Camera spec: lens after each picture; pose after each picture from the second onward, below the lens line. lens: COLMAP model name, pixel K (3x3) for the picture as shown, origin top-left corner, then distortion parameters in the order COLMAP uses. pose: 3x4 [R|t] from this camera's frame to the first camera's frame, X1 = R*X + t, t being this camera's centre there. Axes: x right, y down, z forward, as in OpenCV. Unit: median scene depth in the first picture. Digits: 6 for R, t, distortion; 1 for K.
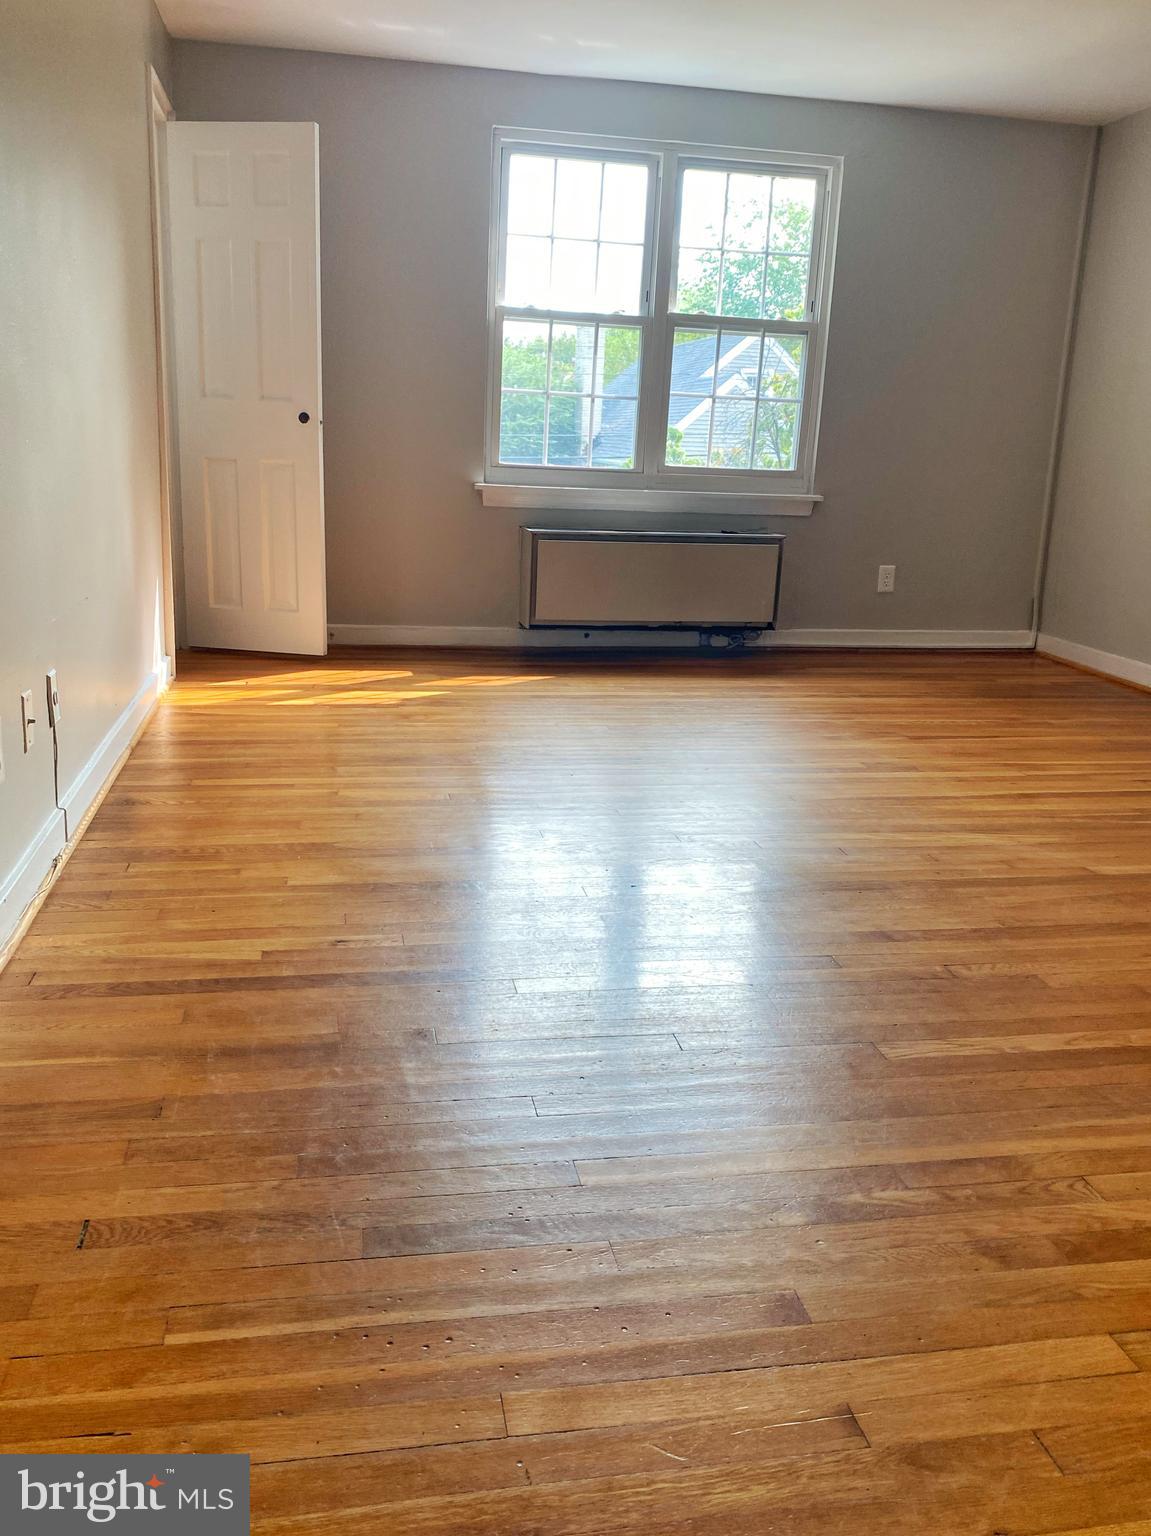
lens RADIAL K [[1222.2, 0, 575.5], [0, 1222.2, 768.0], [0, 0, 1]] dist [0.004597, 0.003498]
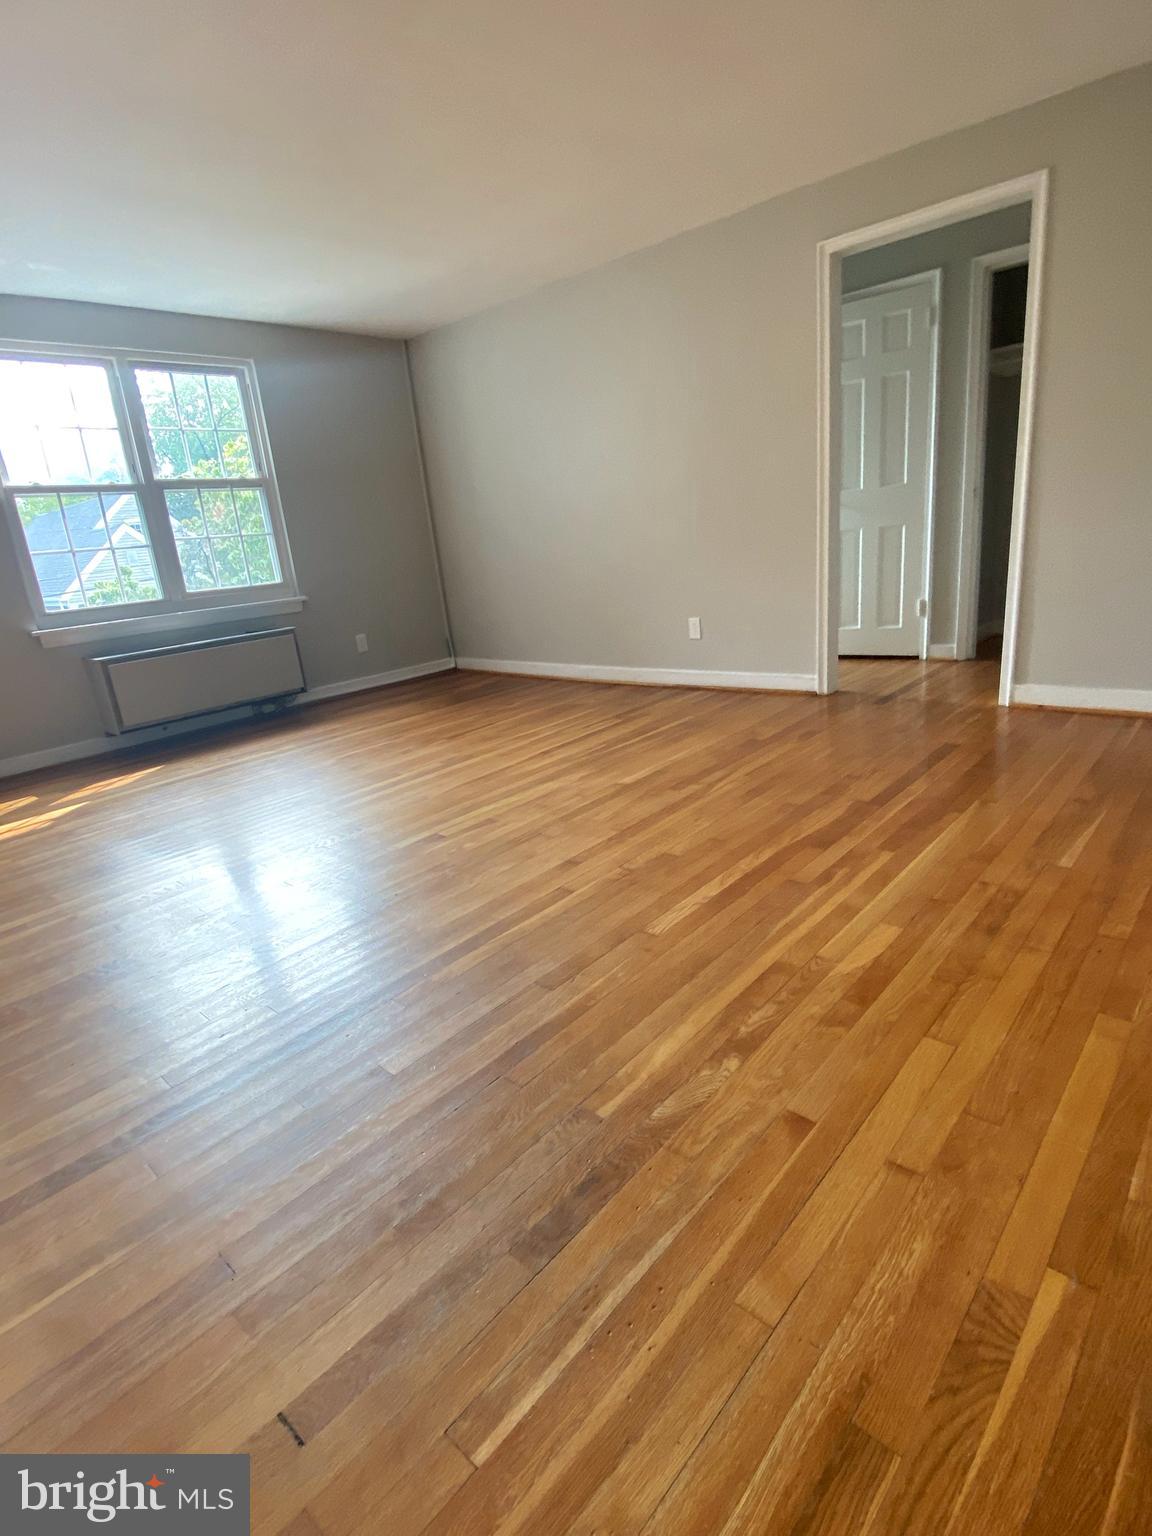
lens RADIAL K [[757.6, 0, 565.3], [0, 757.6, 769.6], [0, 0, 1]] dist [0.041126, -0.030821]
pose [[0.797400, -0.286066, 0.531338, -0.153693], [0.274837, 0.956037, 0.102262, -0.050889], [-0.537232, 0.064488, 0.840965, 0.122953]]
